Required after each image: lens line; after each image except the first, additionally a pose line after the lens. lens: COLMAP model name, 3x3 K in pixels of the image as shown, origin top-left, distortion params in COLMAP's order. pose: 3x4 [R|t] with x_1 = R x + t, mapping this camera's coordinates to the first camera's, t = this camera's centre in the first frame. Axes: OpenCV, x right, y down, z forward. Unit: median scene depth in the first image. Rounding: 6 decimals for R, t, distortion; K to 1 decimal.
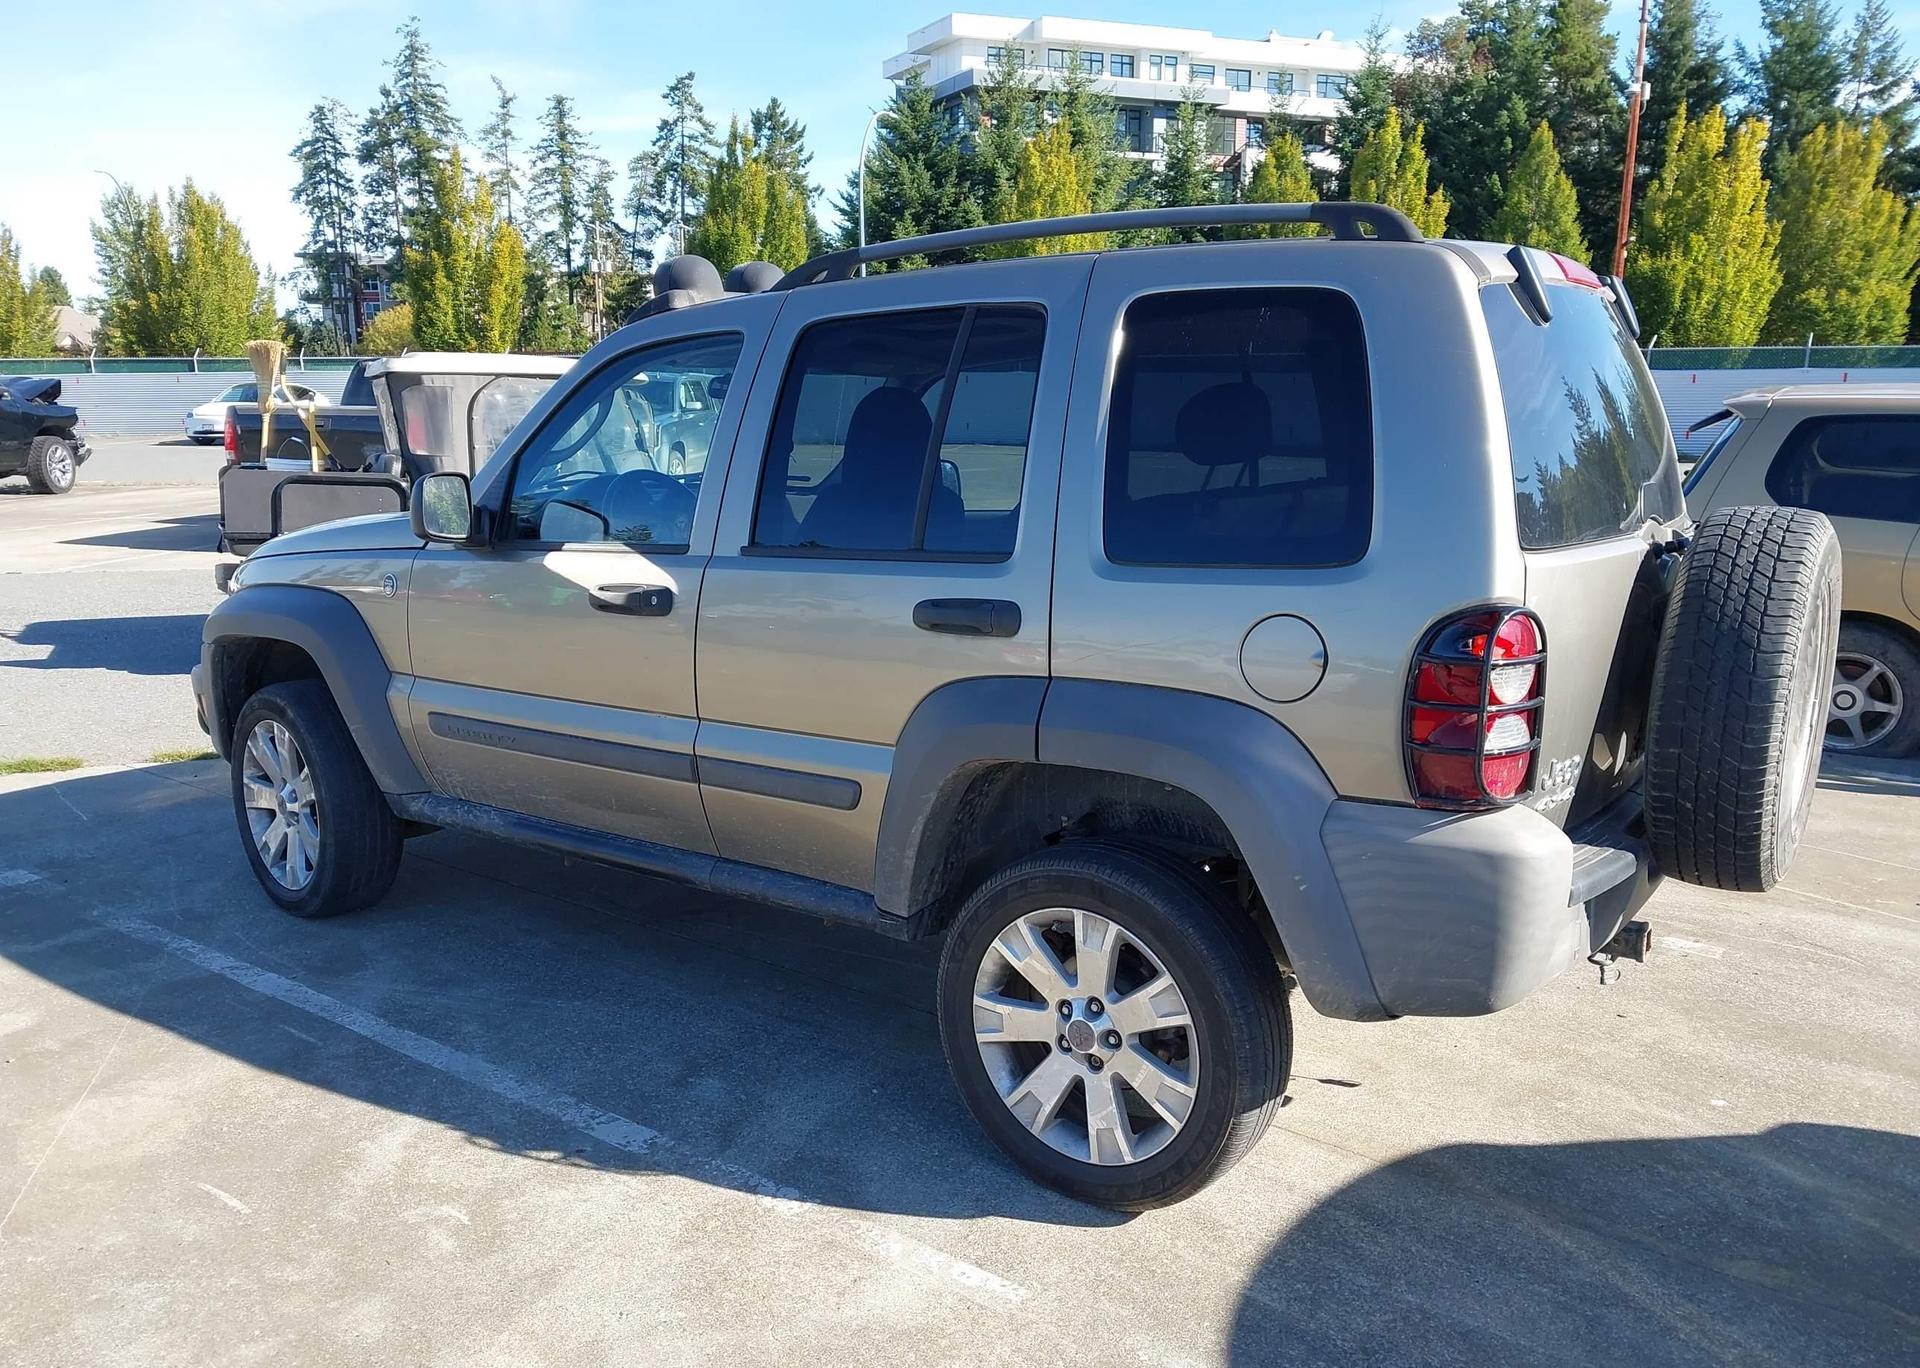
lens RADIAL K [[1482.3, 0, 960.0], [0, 1482.3, 684.0], [0, 0, 1]] dist [-0.003455, 0.058018]
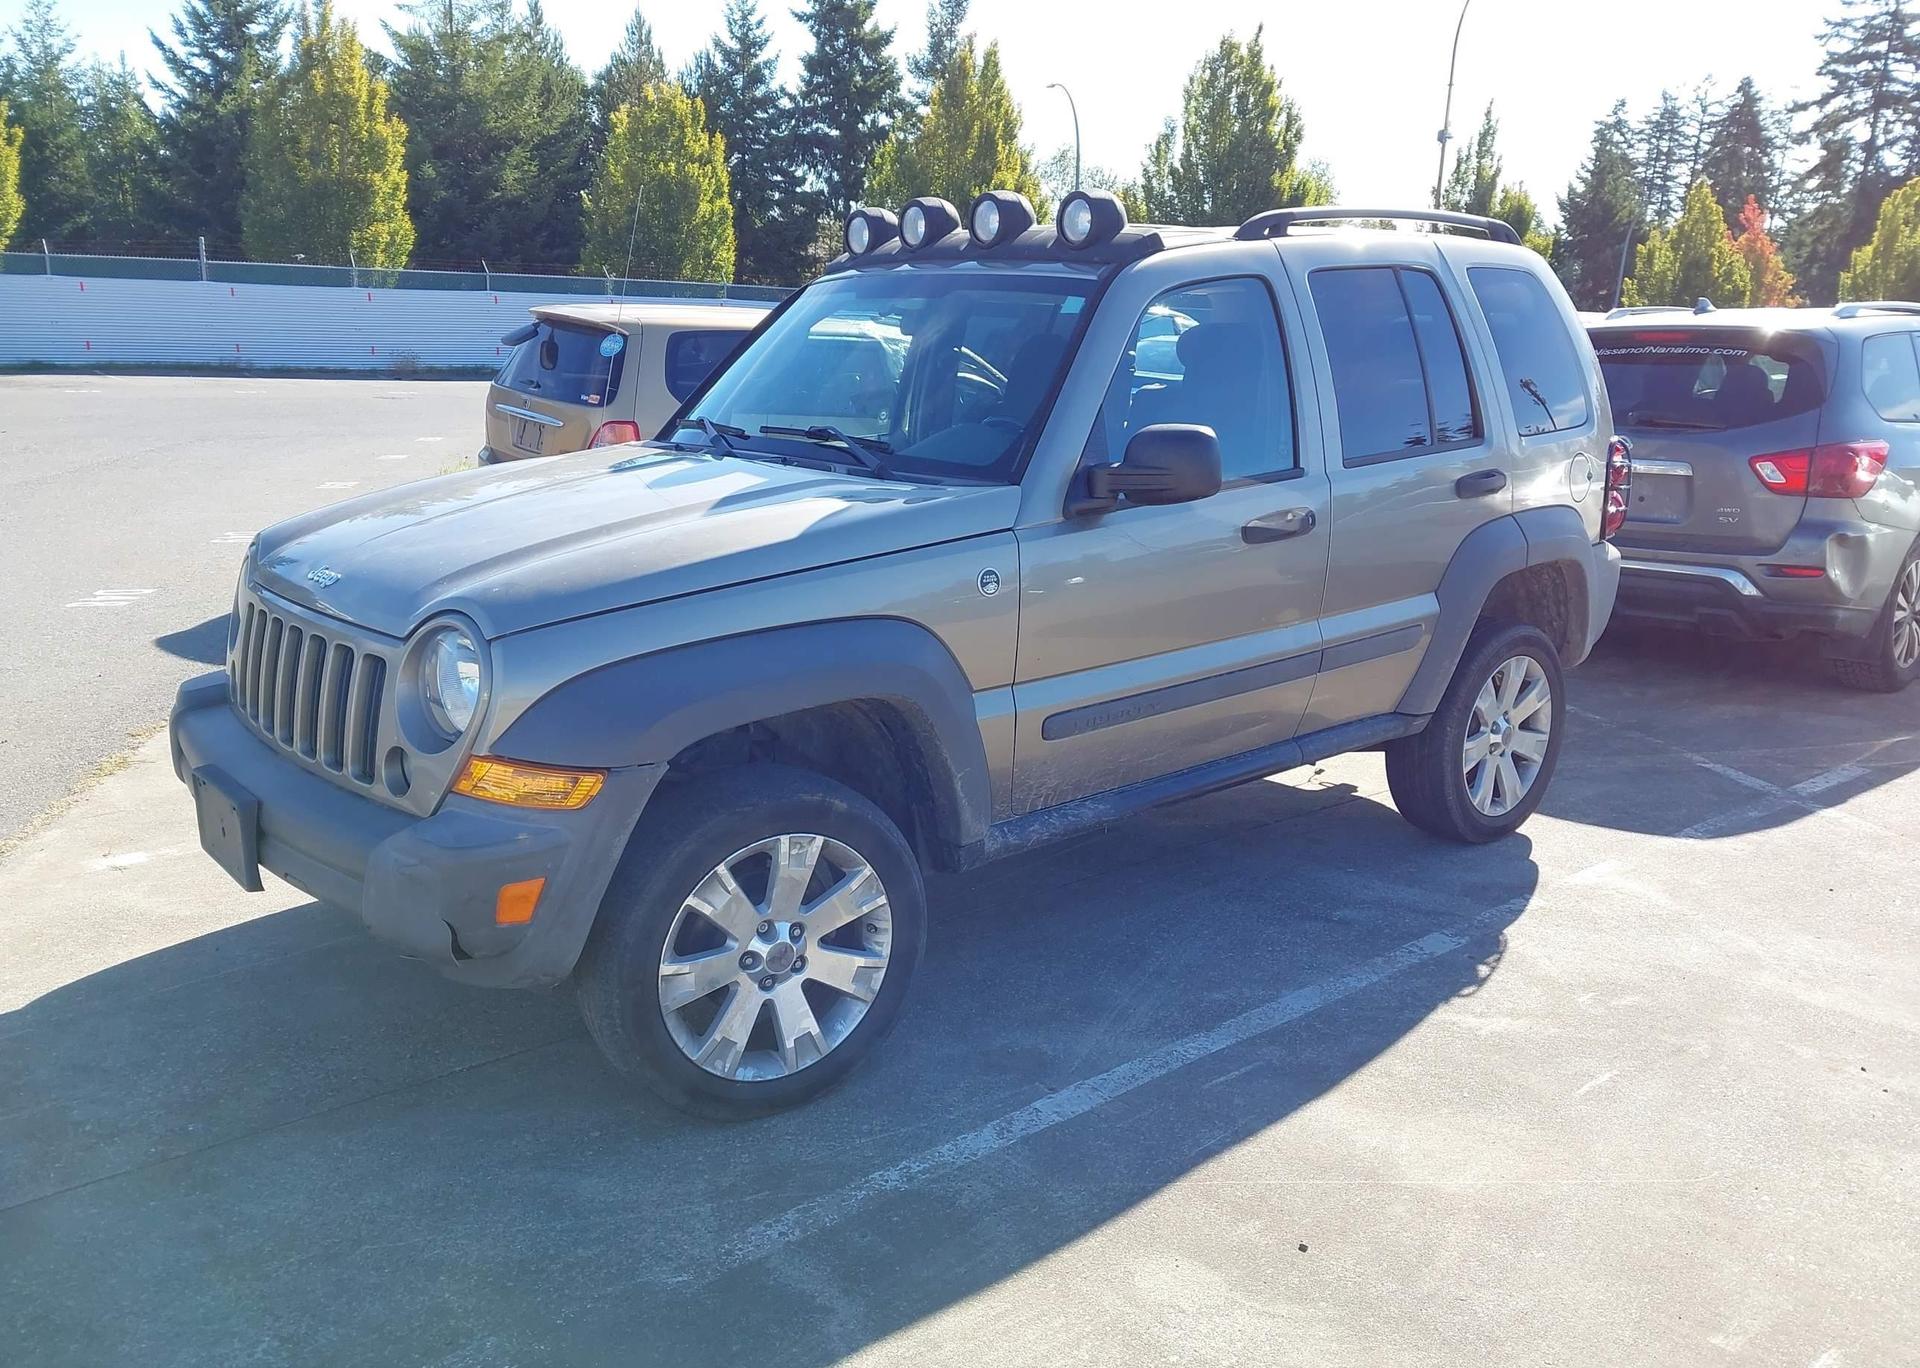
lens RADIAL K [[1499.9, 0, 952.6], [0, 1499.9, 679.0], [0, 0, 1]] dist [0.010299, -0.014857]
pose [[0.254703, -0.228254, 0.939695, -1.503491], [0.173362, 0.966778, 0.187843, -0.219380], [-0.951353, 0.115063, 0.285812, 1.036171]]
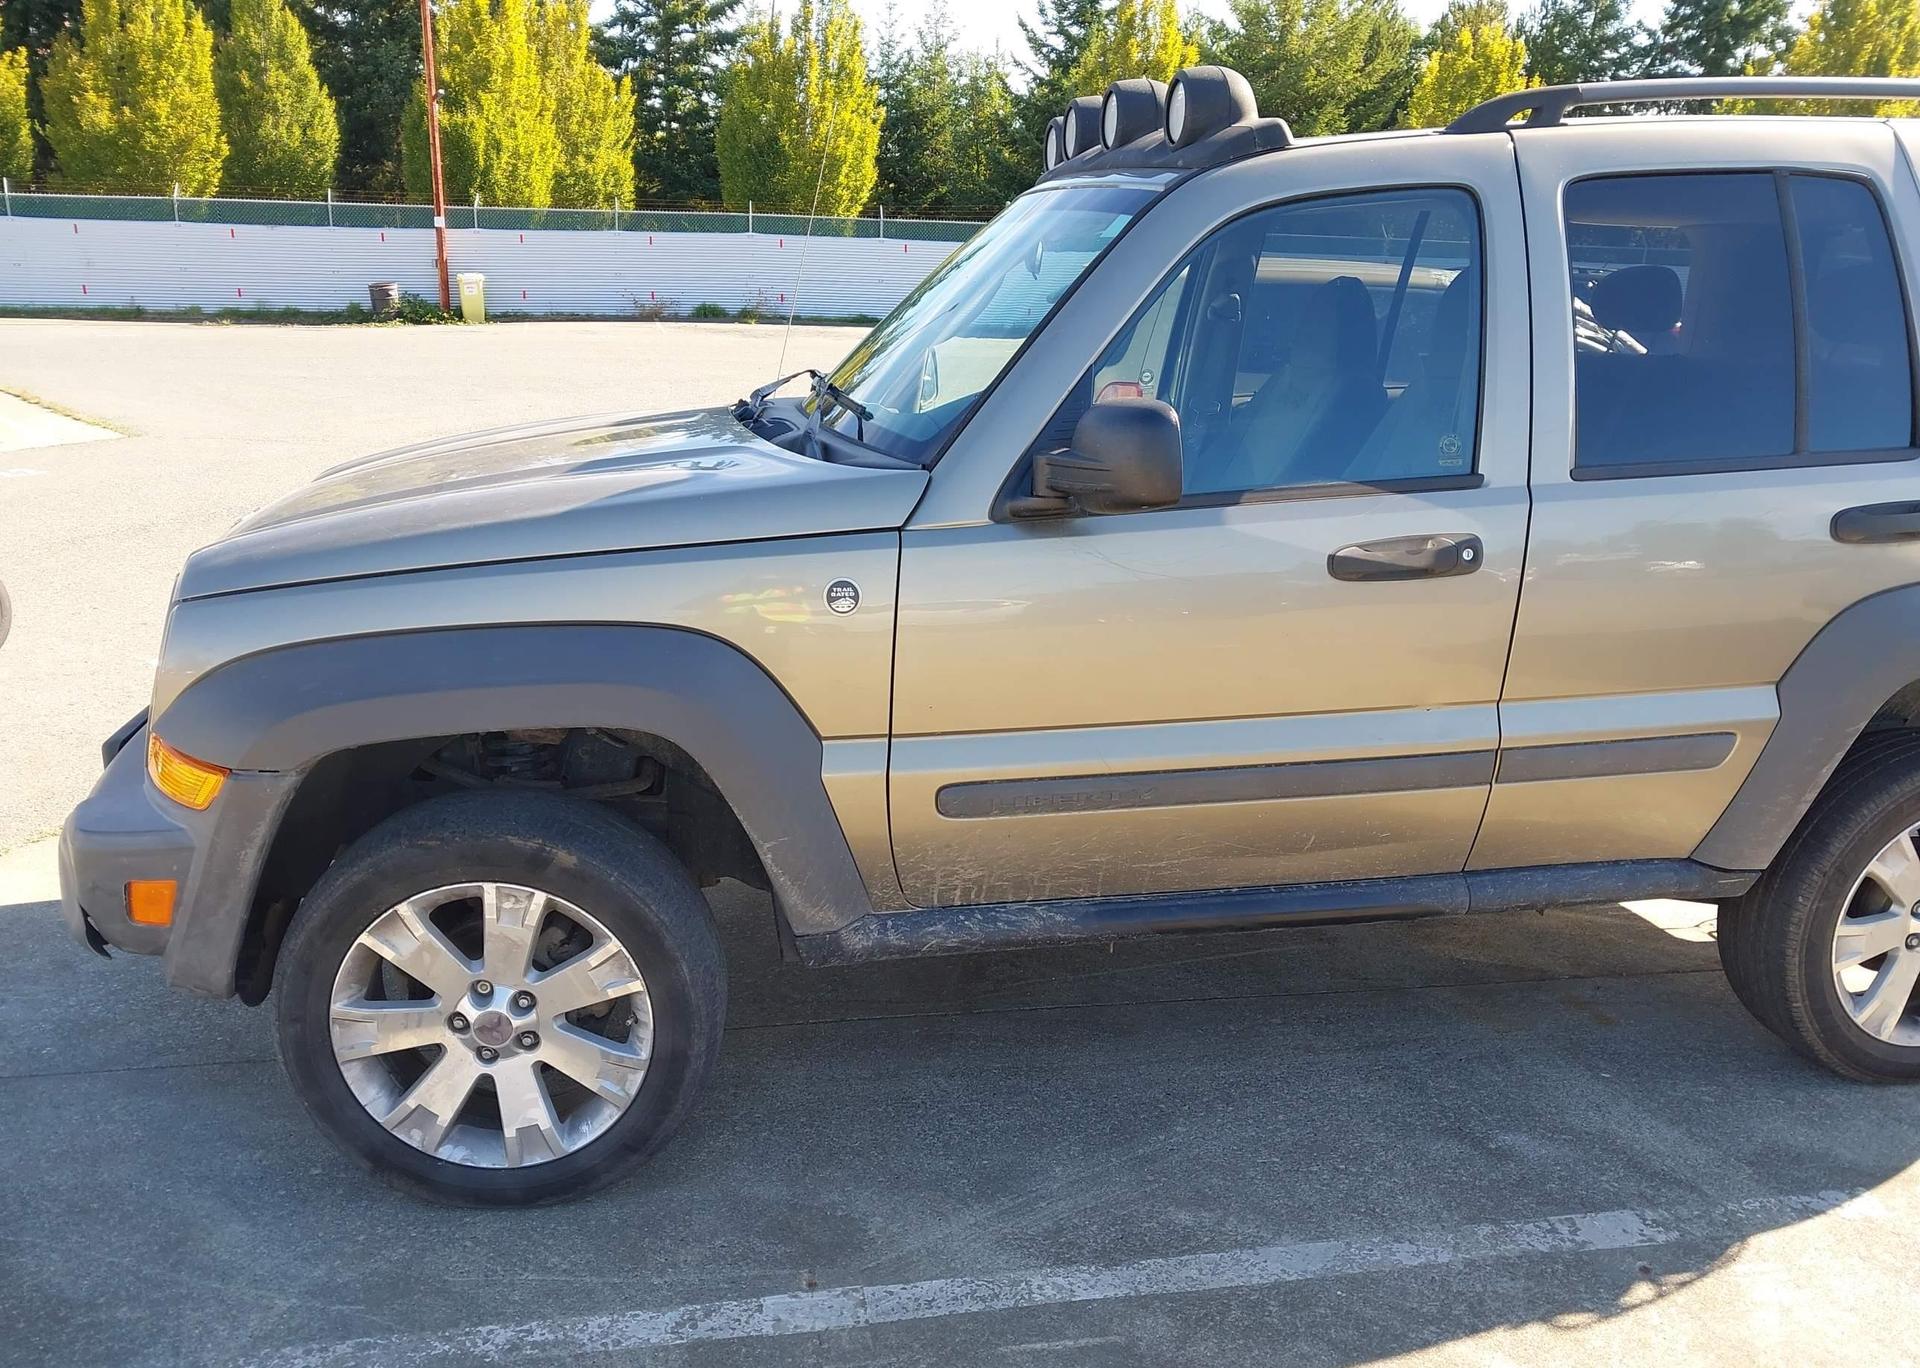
lens RADIAL K [[1492.4, 0, 960.0], [0, 1492.4, 684.0], [0, 0, 1]] dist [0.030561, -0.039986]
pose [[0.698863, -0.186039, 0.690637, -1.001045], [0.123963, 0.982473, 0.139213, -0.140065], [-0.704432, -0.011678, 0.709676, 0.707893]]
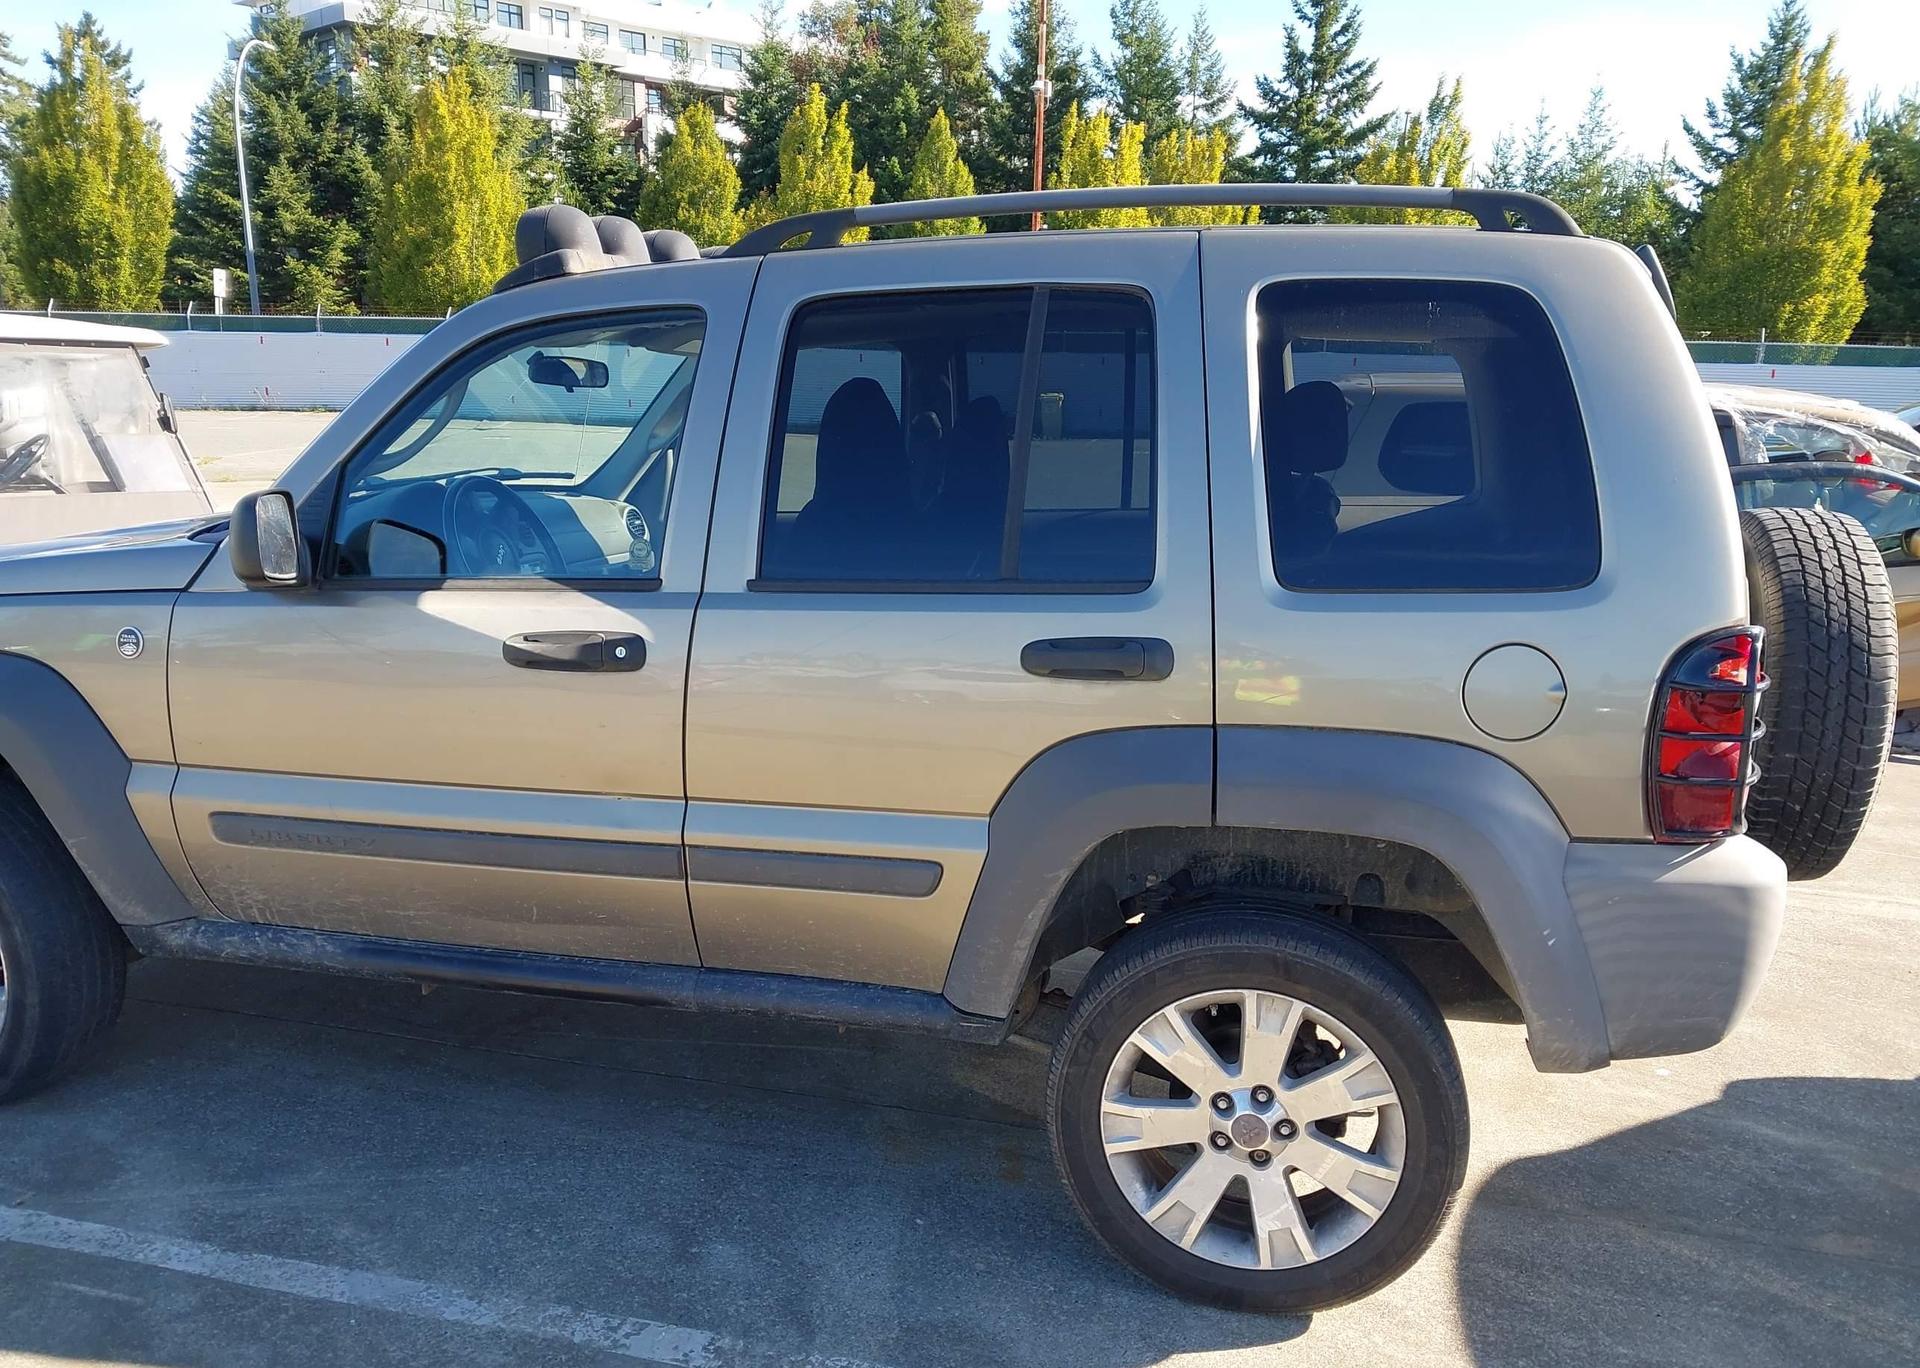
lens RADIAL K [[1499.9, 0, 952.6], [0, 1499.9, 679.0], [0, 0, 1]] dist [0.010299, -0.014857]
pose [[0.930942, -0.061986, 0.359869, -0.360382], [0.057114, 0.998075, 0.024166, -0.056335], [-0.360674, -0.001944, 0.932690, 0.224844]]
